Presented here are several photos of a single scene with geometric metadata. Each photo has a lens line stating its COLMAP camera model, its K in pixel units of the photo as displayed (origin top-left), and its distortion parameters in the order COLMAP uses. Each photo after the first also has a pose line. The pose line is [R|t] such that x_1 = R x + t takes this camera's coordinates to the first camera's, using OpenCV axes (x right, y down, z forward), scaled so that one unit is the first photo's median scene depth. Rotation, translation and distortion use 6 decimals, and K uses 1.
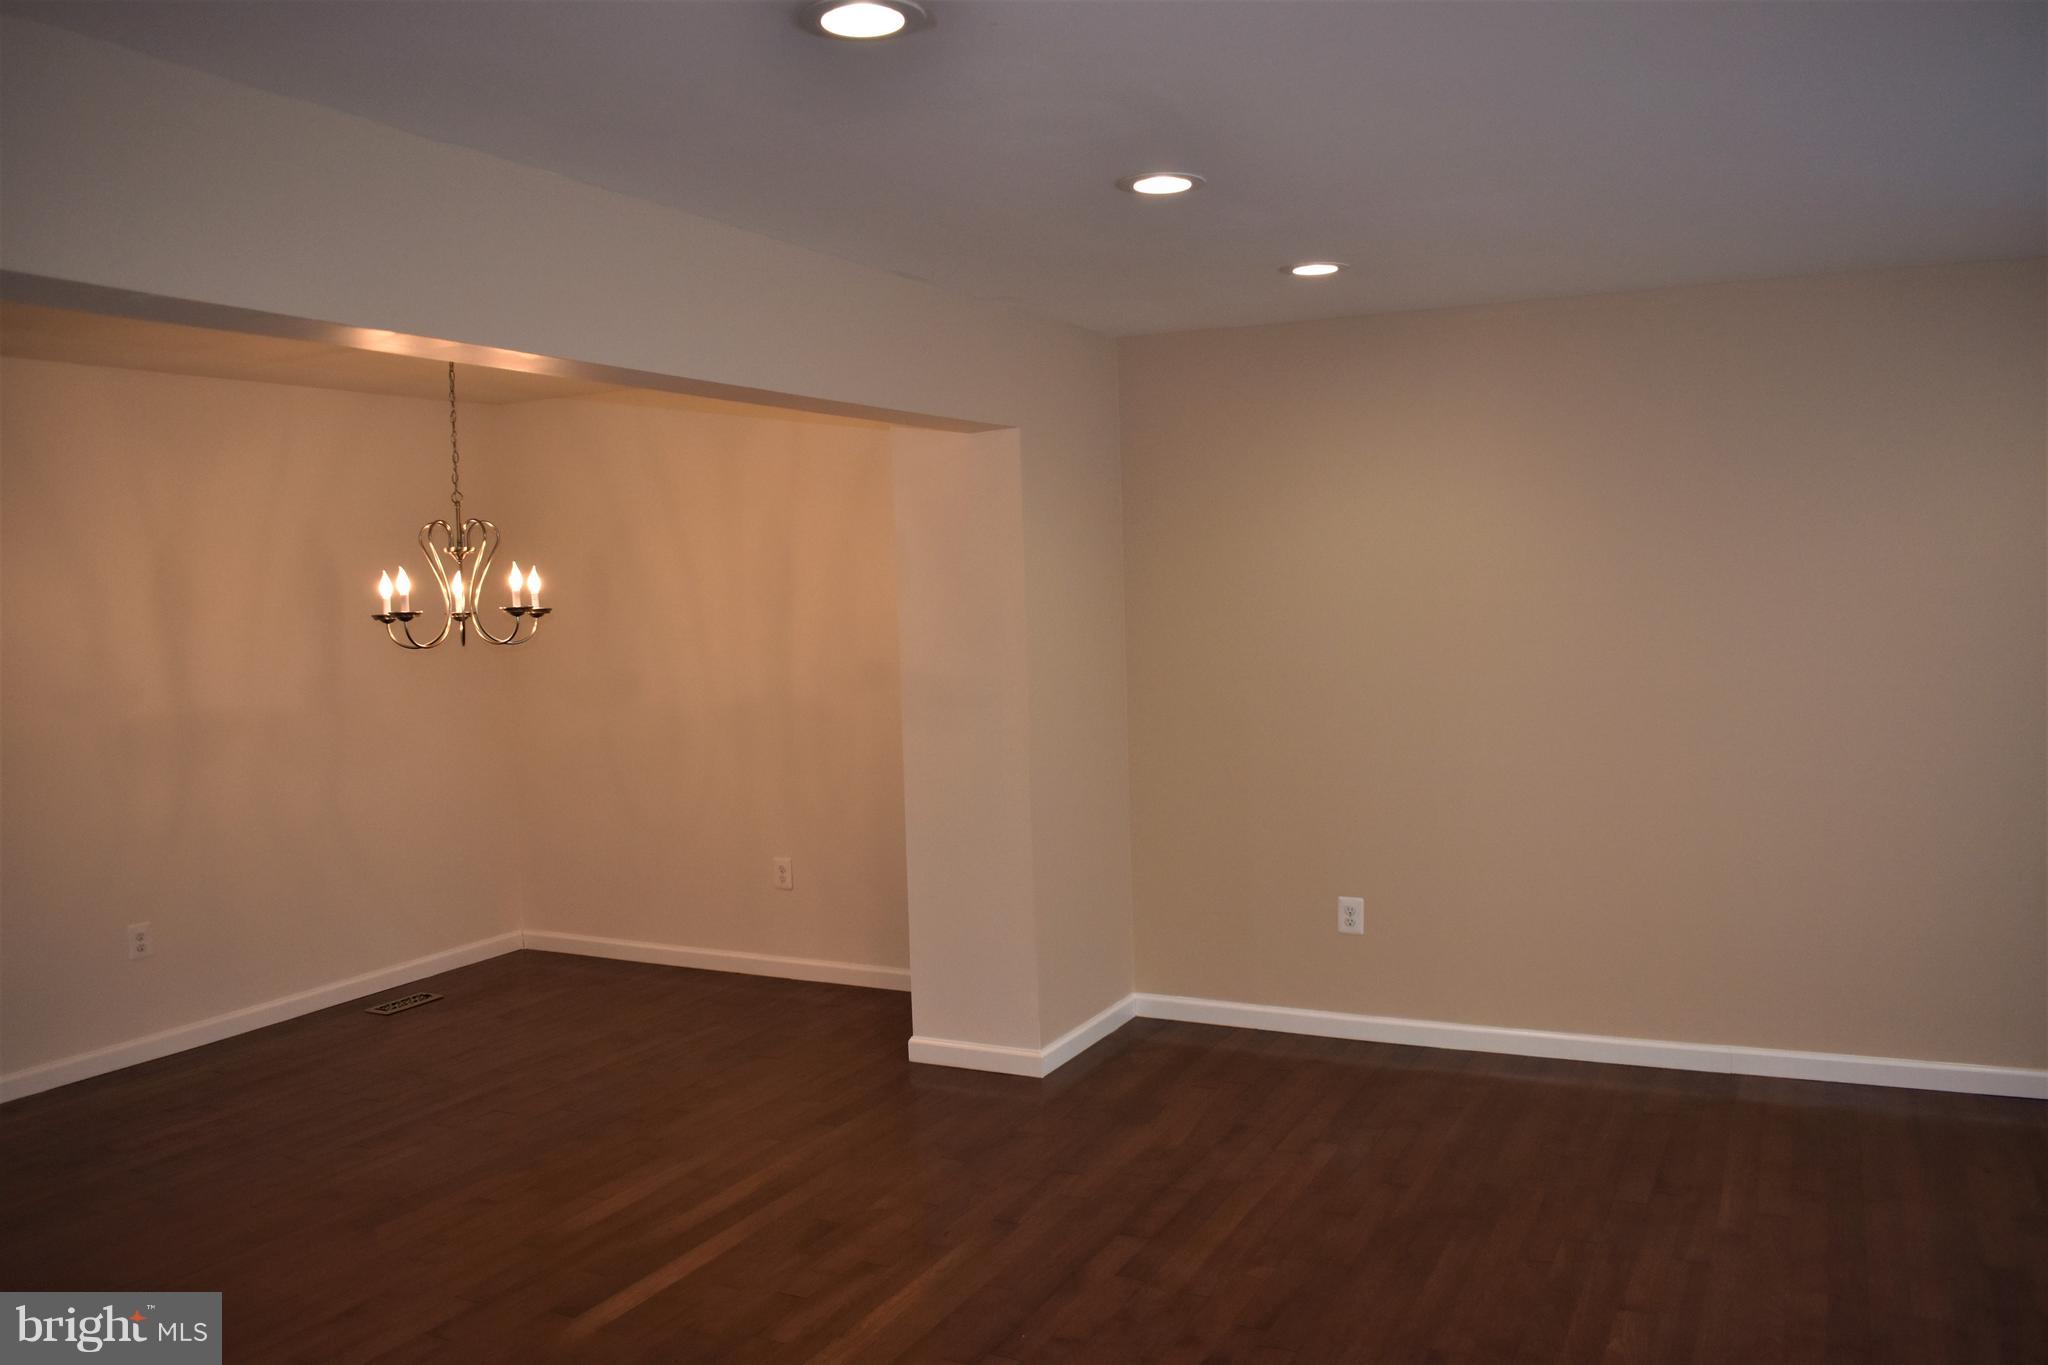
lens RADIAL K [[1612.2, 0, 1012.1], [0, 1612.2, 676.6], [0, 0, 1]] dist [-0.087153, 0.009606]
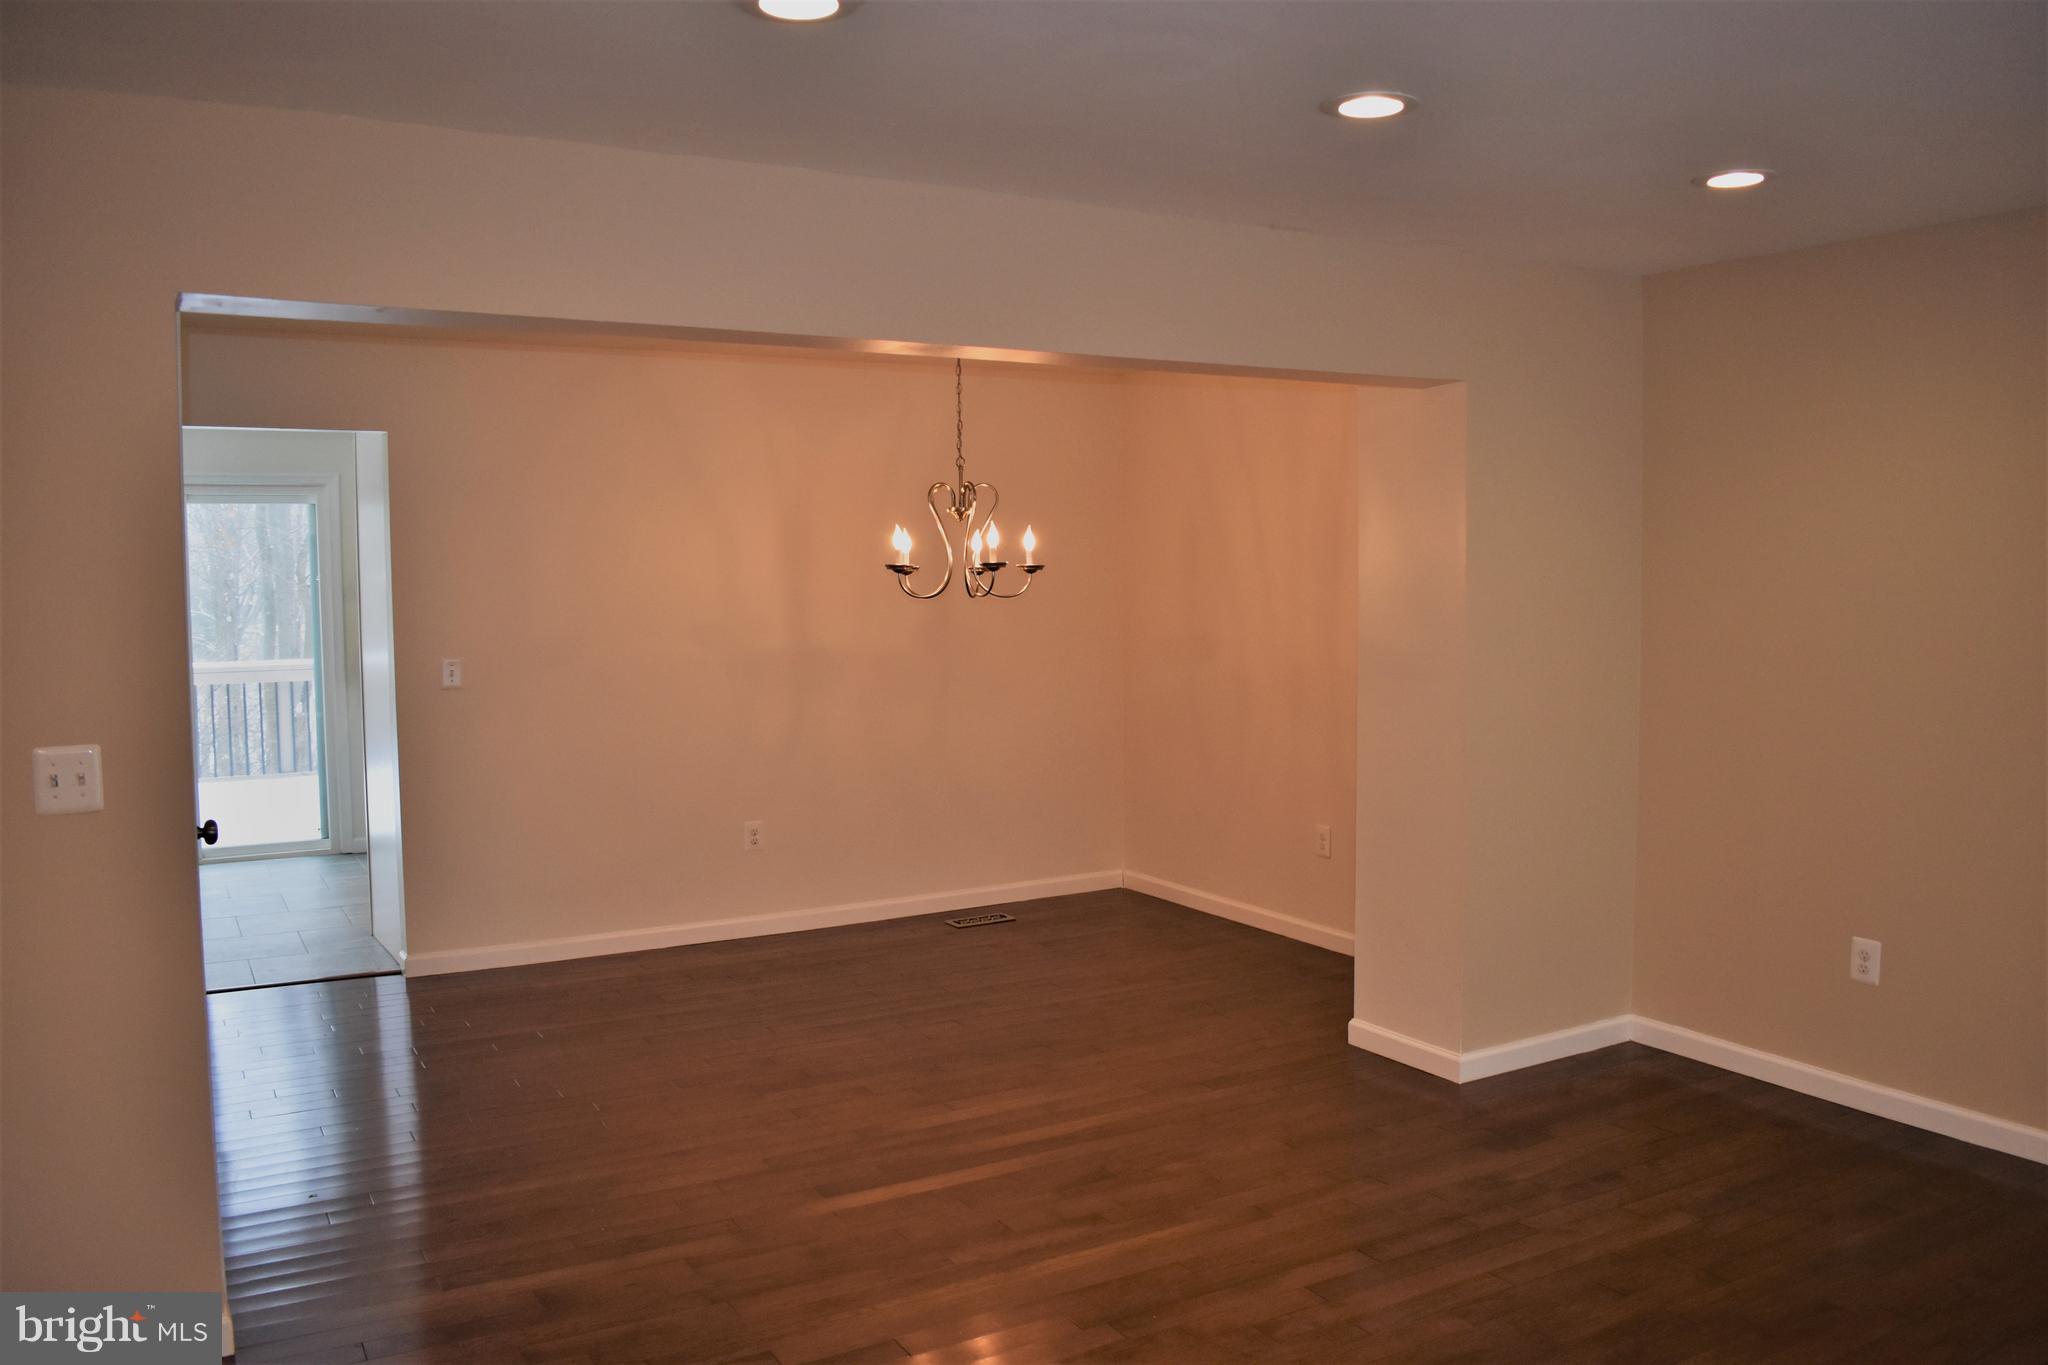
lens RADIAL K [[1612.2, 0, 1012.1], [0, 1612.2, 676.6], [0, 0, 1]] dist [-0.087153, 0.009606]
pose [[0.837031, 0.058815, -0.543985, 0.286402], [-0.046953, 0.998260, 0.035683, -0.005832], [0.545137, -0.004326, 0.838336, 0.086364]]
